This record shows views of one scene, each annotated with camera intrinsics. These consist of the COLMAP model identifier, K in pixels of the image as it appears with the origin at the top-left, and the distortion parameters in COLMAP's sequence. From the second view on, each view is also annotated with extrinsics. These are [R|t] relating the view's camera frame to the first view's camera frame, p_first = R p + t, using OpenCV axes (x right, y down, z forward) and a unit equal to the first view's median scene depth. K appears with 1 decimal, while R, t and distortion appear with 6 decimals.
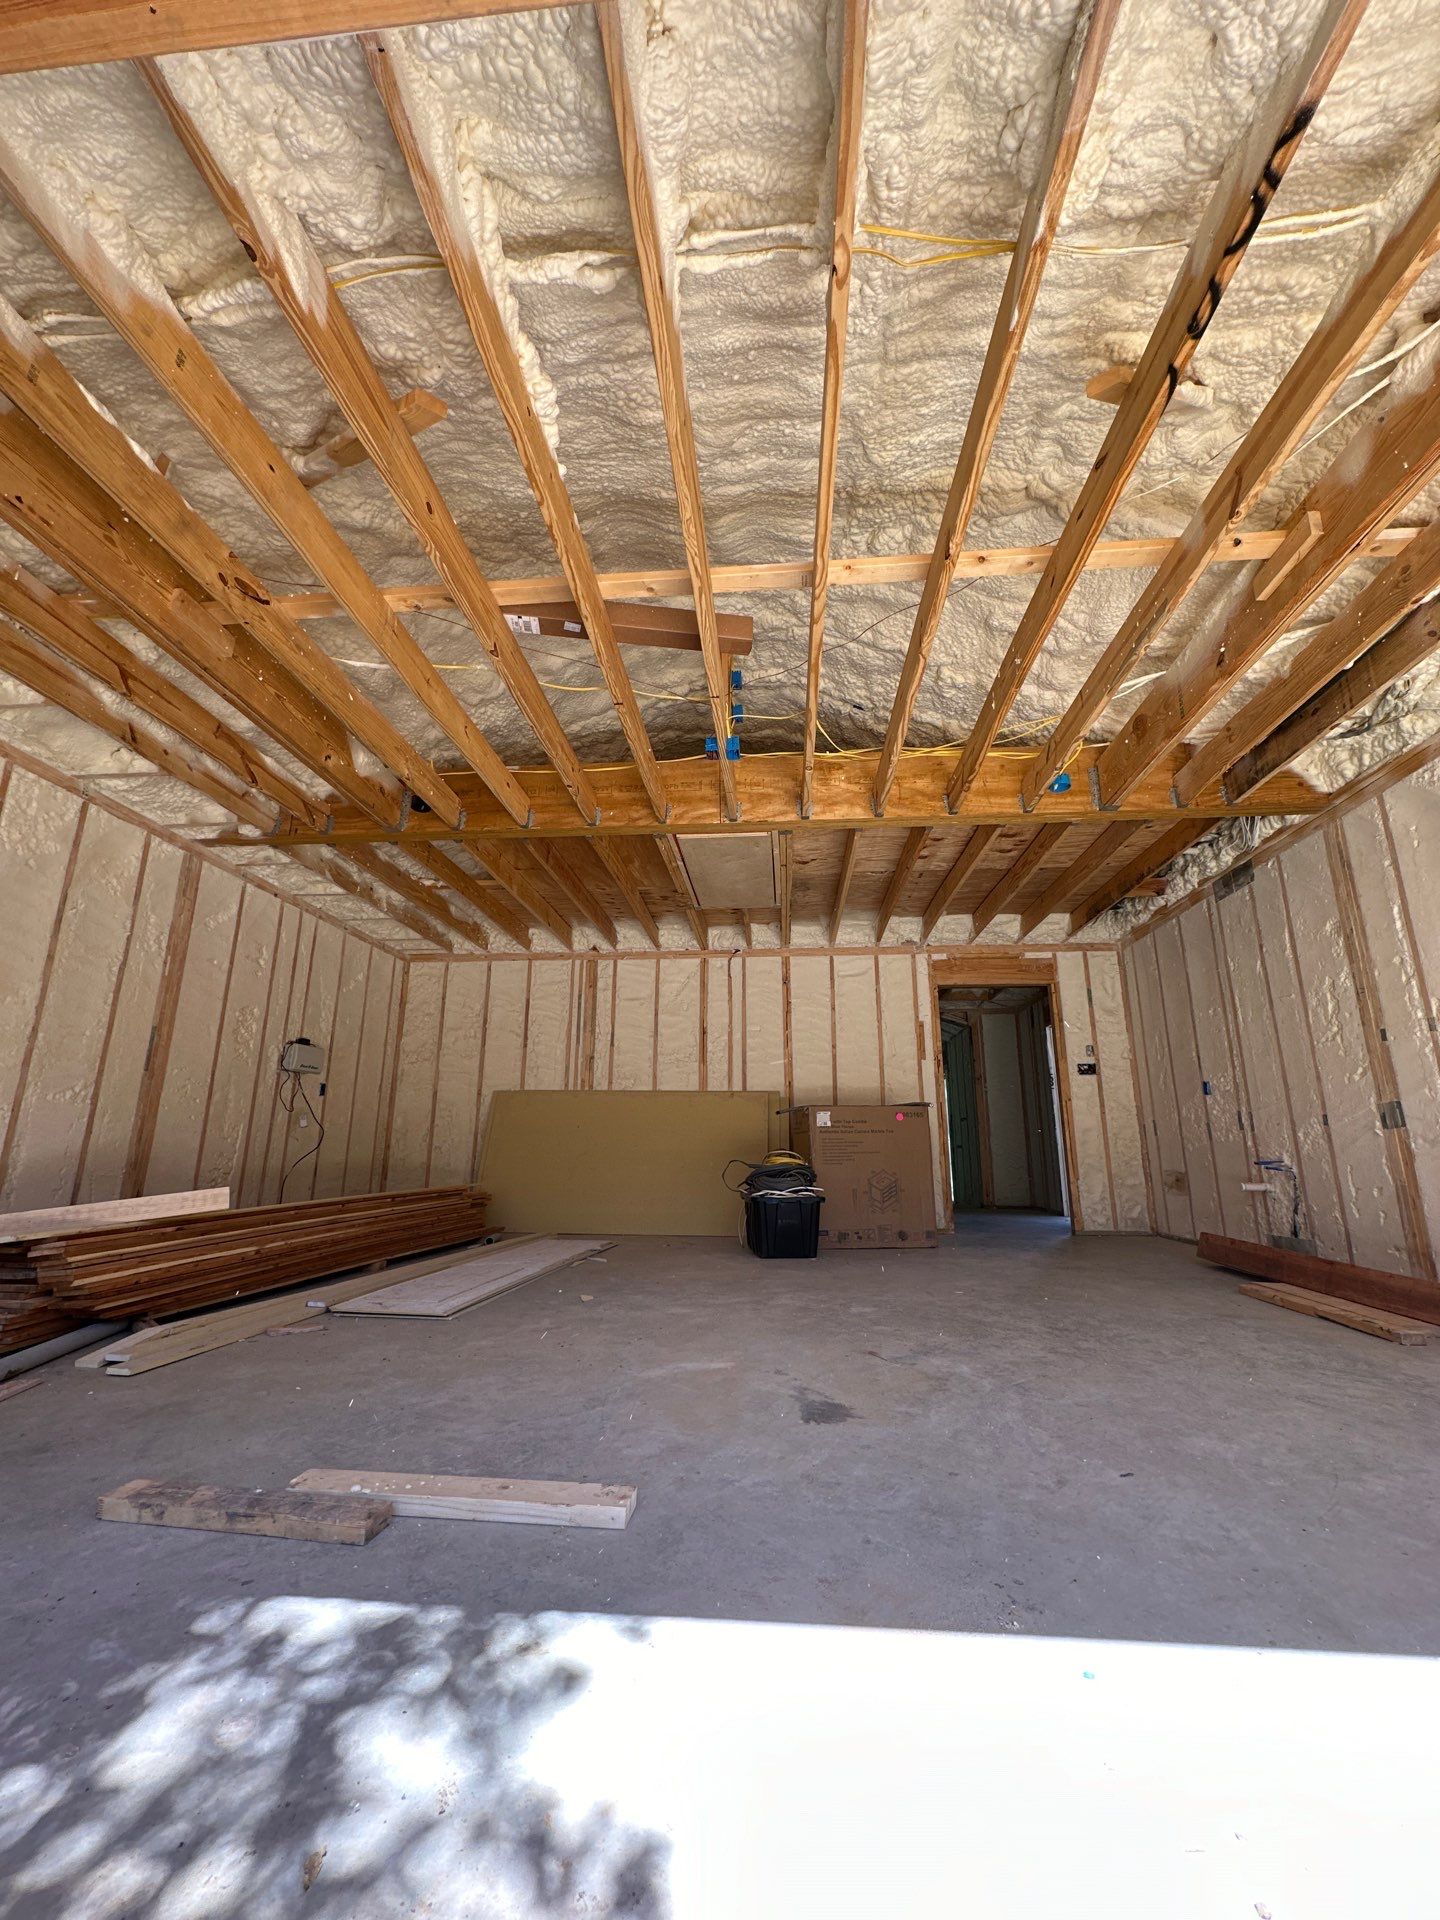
lens RADIAL K [[763.5, 0, 722.5], [0, 763.5, 962.0], [0, 0, 1]] dist [-0.003394, 0.000771]
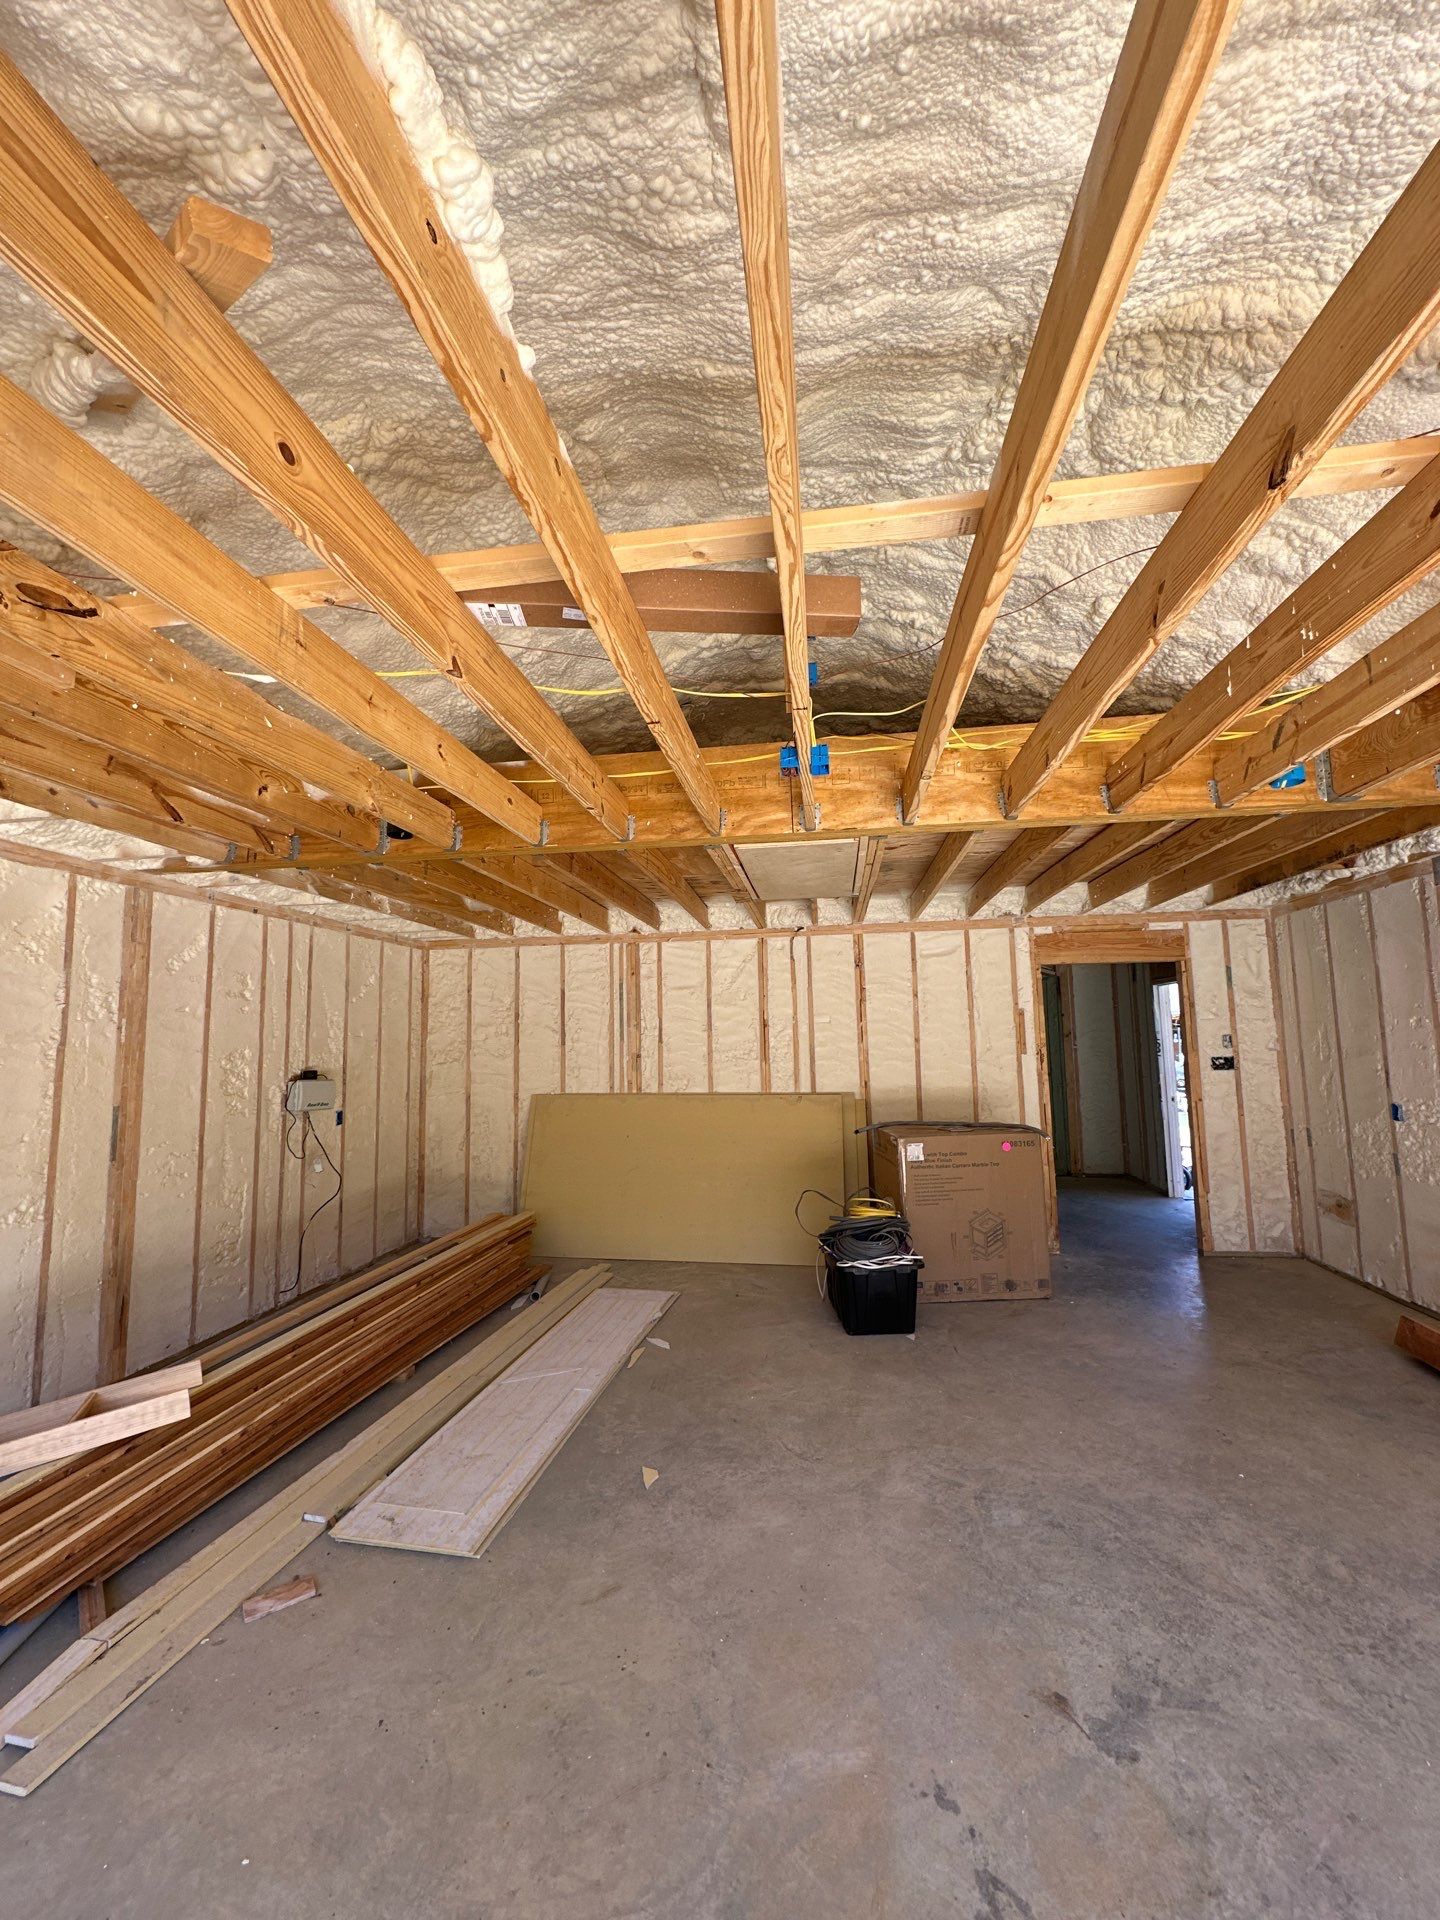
lens RADIAL K [[763.5, 0, 722.4], [0, 763.5, 961.4], [0, 0, 1]] dist [-0.003394, 0.000771]
pose [[0.997950, -0.029519, -0.056785, -0.033100], [0.037304, 0.989259, 0.141331, -0.164727], [0.052003, -0.143159, 0.988332, 0.234418]]
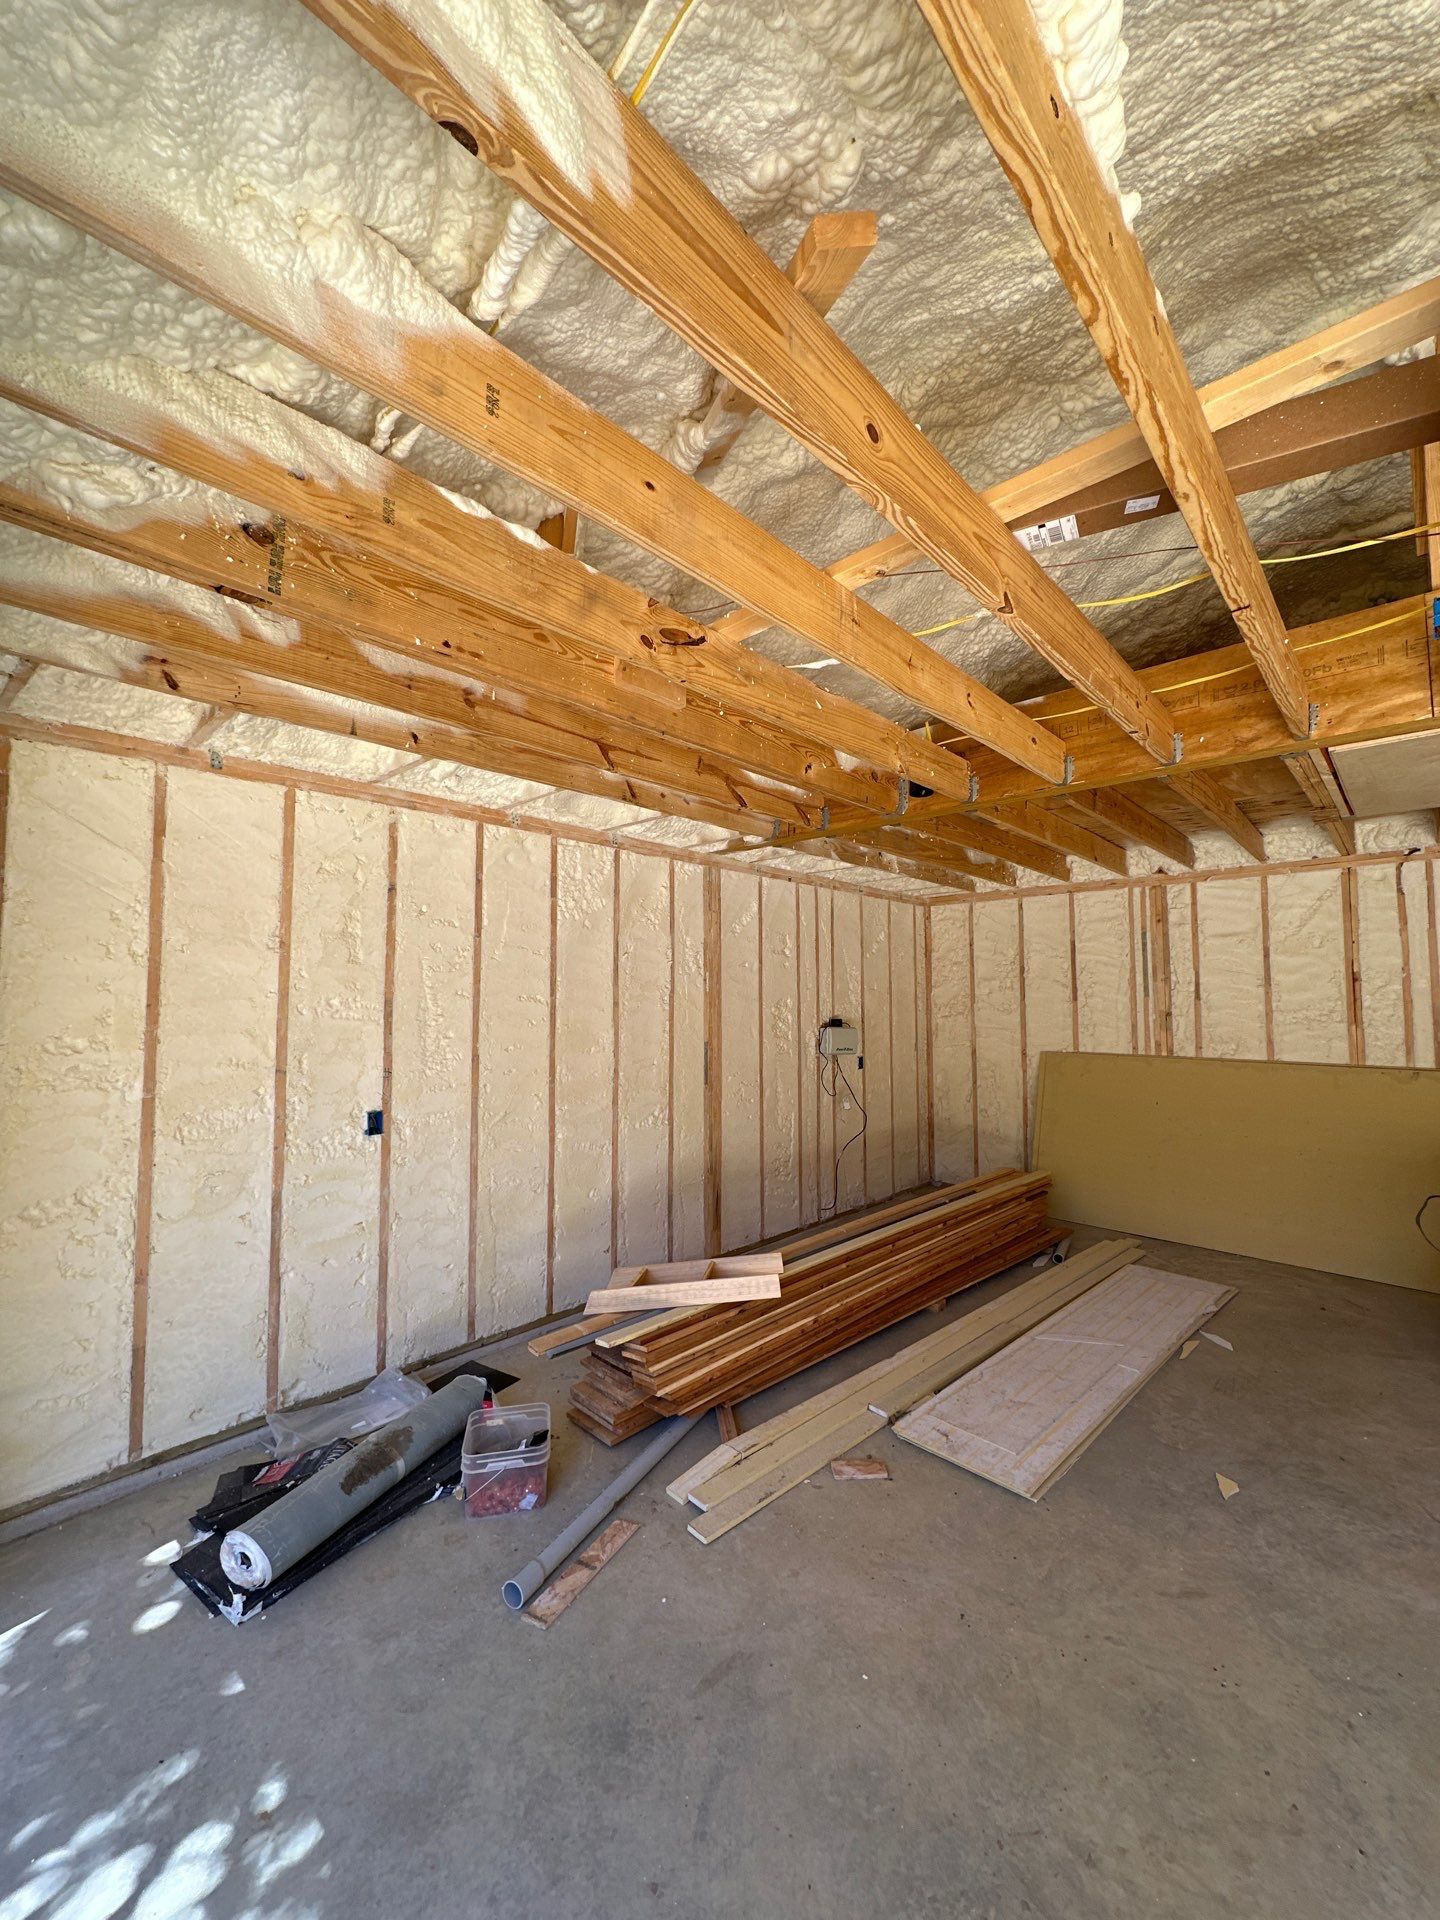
lens RADIAL K [[763.5, 0, 722.8], [0, 763.5, 961.2], [0, 0, 1]] dist [-0.003394, 0.000771]
pose [[0.785655, -0.039173, -0.617423, -0.073624], [0.155748, 0.978374, 0.136111, -0.163361], [0.598739, -0.203099, 0.774766, 0.221437]]
